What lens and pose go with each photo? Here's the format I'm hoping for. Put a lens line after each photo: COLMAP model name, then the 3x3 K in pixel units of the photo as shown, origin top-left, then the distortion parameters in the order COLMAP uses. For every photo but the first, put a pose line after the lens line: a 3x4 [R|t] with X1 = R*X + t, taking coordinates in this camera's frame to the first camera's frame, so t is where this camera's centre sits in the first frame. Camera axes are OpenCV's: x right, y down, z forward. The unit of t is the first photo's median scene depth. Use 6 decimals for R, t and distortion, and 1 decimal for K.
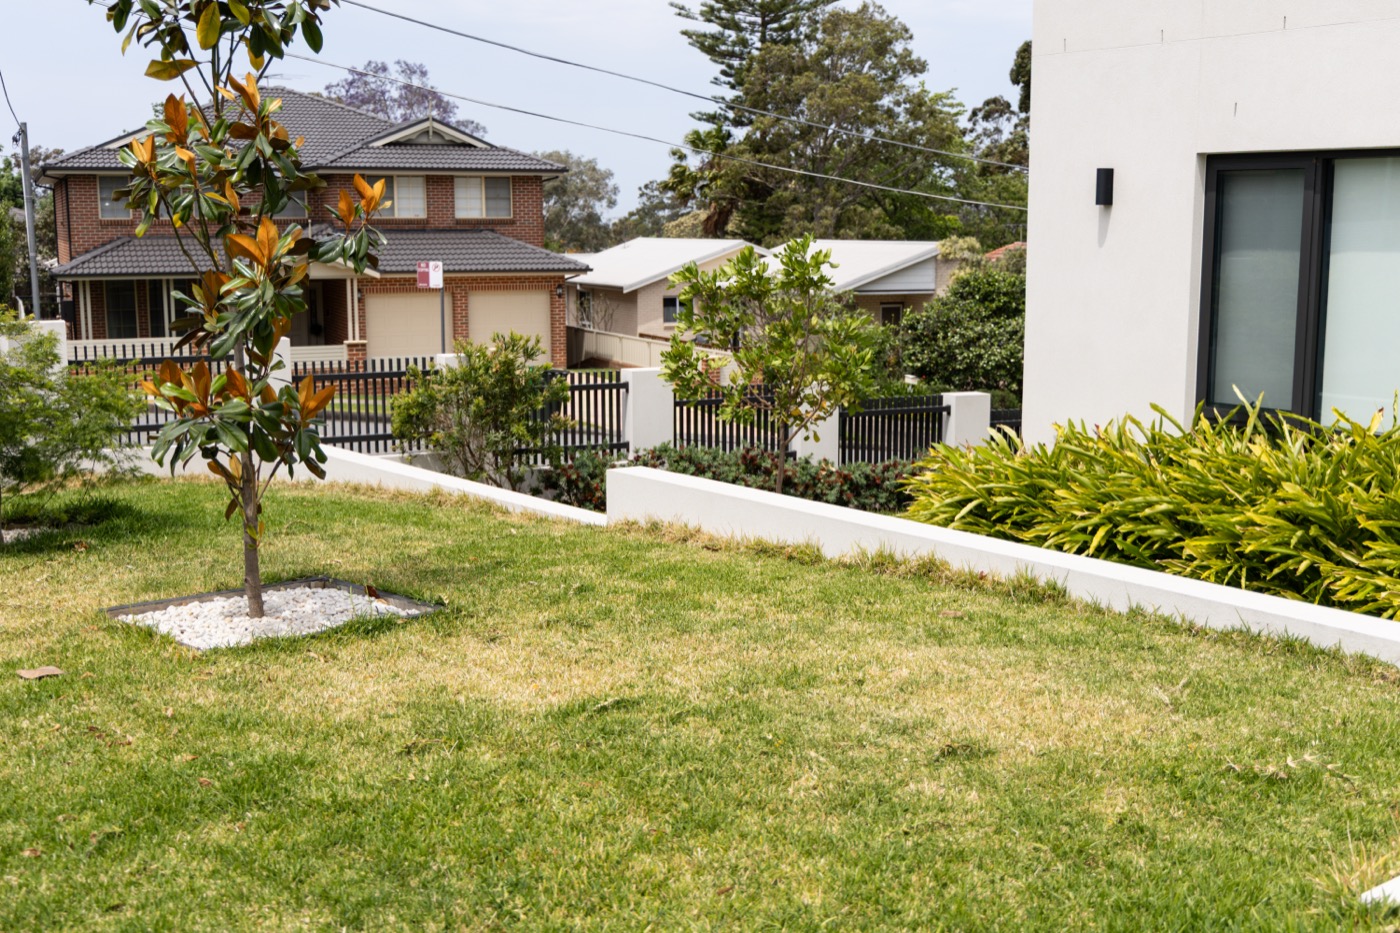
lens RADIAL K [[1636.0, 0, 699.6], [0, 1636.0, 474.2], [0, 0, 1]] dist [-0.012833, 0.000000]
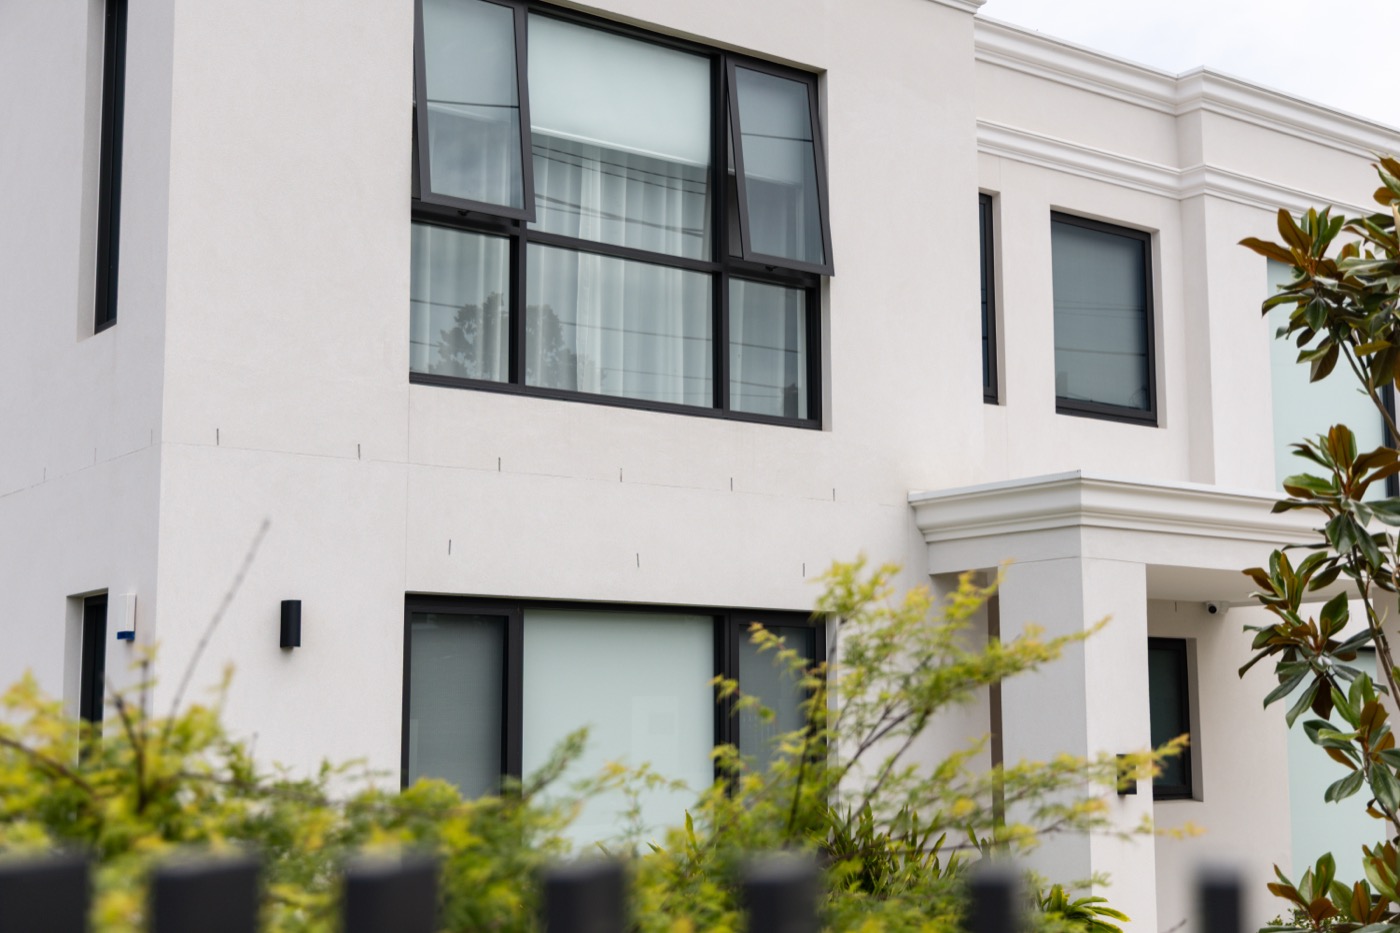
lens RADIAL K [[1914.4, 0, 730.4], [0, 1914.4, 461.5], [0, 0, 1]] dist [0.029587, 0.000000]
pose [[-0.016004, 0.134911, 0.990728, -0.826822], [0.155637, 0.979114, -0.130816, -0.122606], [-0.987685, 0.152100, -0.036667, 1.002251]]
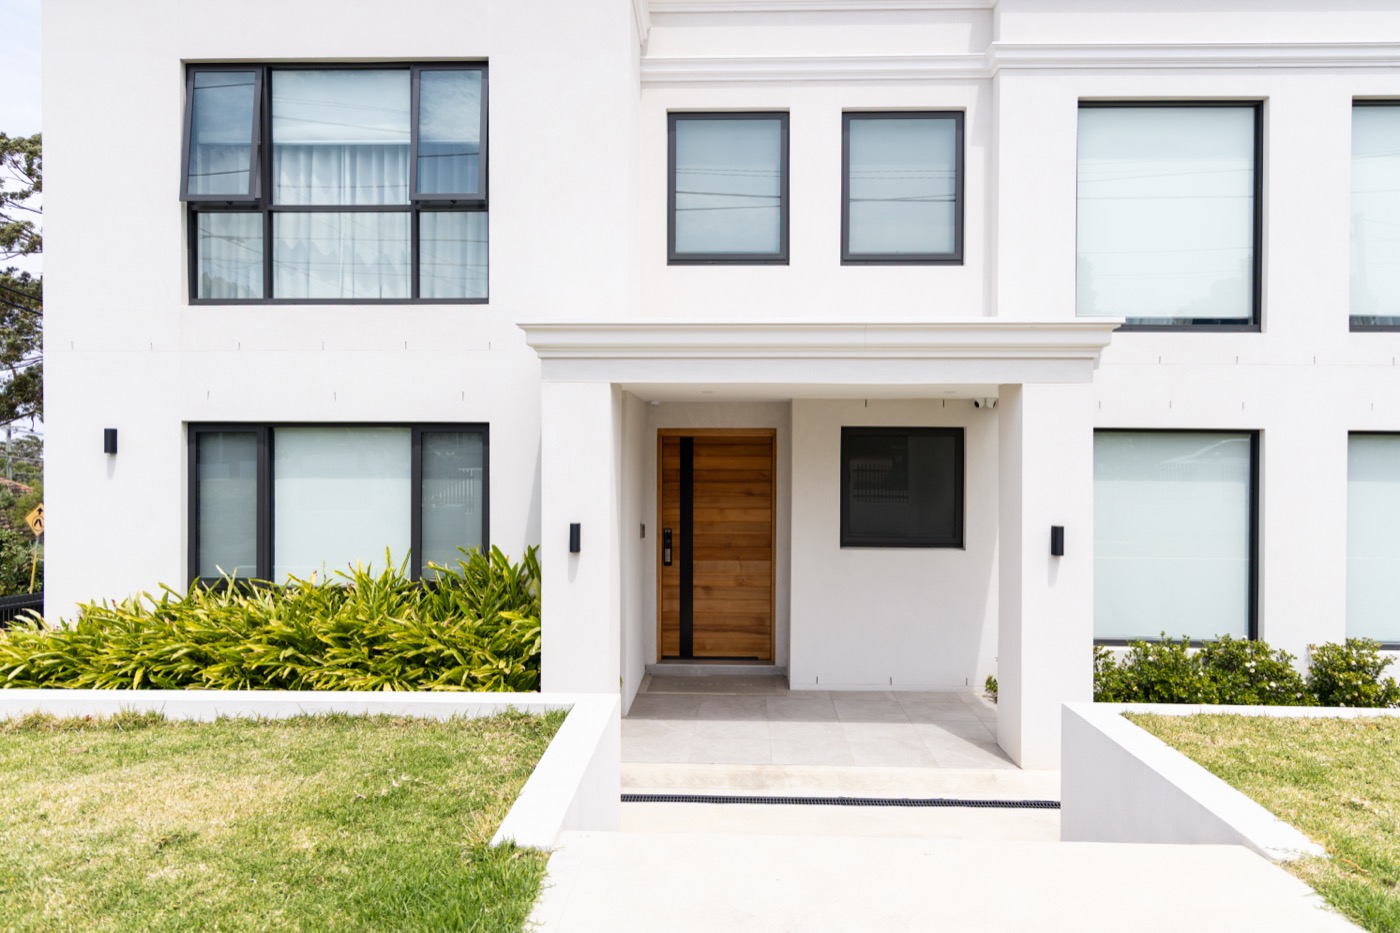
lens RADIAL K [[945.7, 0, 720.0], [0, 945.7, 469.0], [0, 0, 1]] dist [0.011698, -0.005809]
pose [[0.616982, -0.007529, 0.786941, -0.110776], [0.118649, 0.989414, -0.083558, -0.014021], [-0.777982, 0.144924, 0.611344, 0.045543]]
